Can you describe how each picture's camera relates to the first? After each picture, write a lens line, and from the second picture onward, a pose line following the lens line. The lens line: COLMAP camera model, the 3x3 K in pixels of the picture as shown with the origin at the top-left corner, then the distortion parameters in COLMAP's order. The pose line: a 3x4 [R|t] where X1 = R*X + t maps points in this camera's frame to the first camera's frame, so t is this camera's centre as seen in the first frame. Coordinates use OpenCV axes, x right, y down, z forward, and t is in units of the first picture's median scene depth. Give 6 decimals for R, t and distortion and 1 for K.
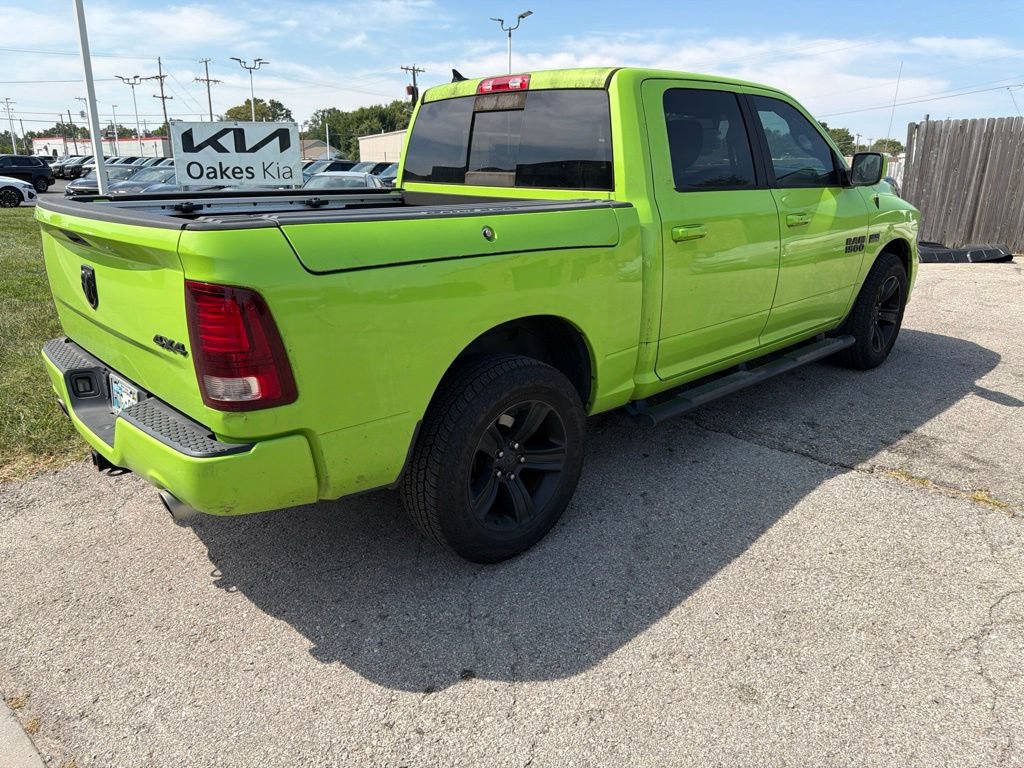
lens RADIAL K [[726.9, 0, 511.9], [0, 726.9, 386.2], [0, 0, 1]] dist [0.031314, -0.036866]
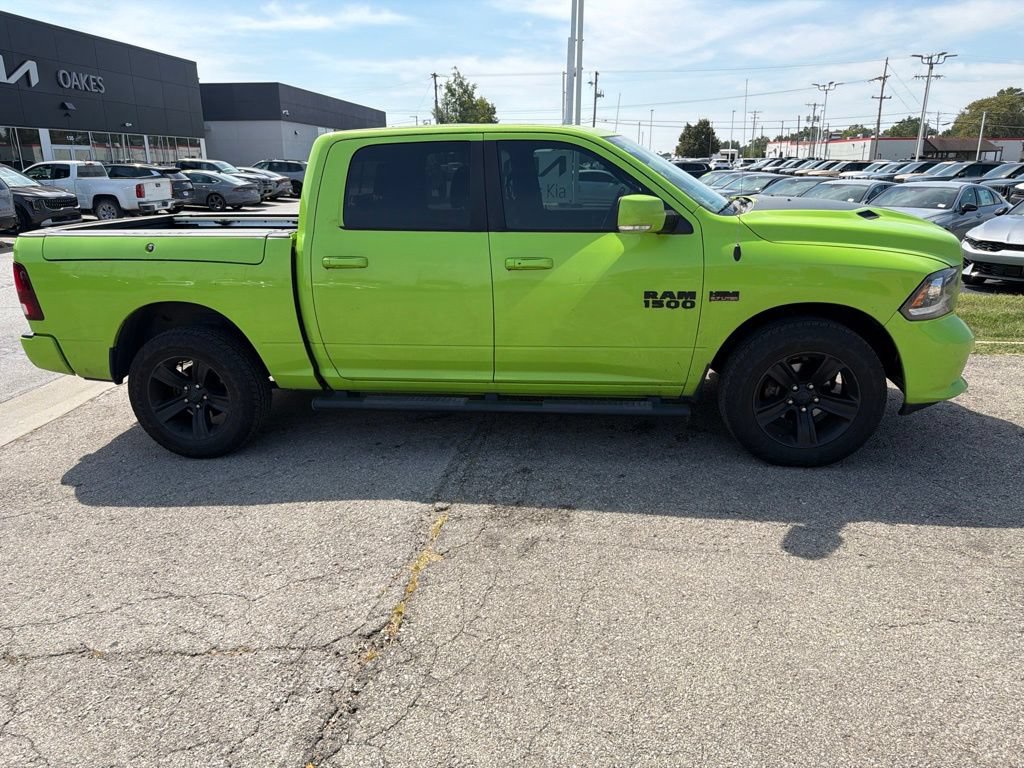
lens RADIAL K [[726.9, 0, 515.1], [0, 726.9, 378.5], [0, 0, 1]] dist [0.031314, -0.036866]
pose [[0.616239, 0.210089, -0.759021, 1.173083], [-0.215729, 0.971931, 0.093872, -0.164762], [0.757437, 0.105895, 0.644264, 0.373281]]
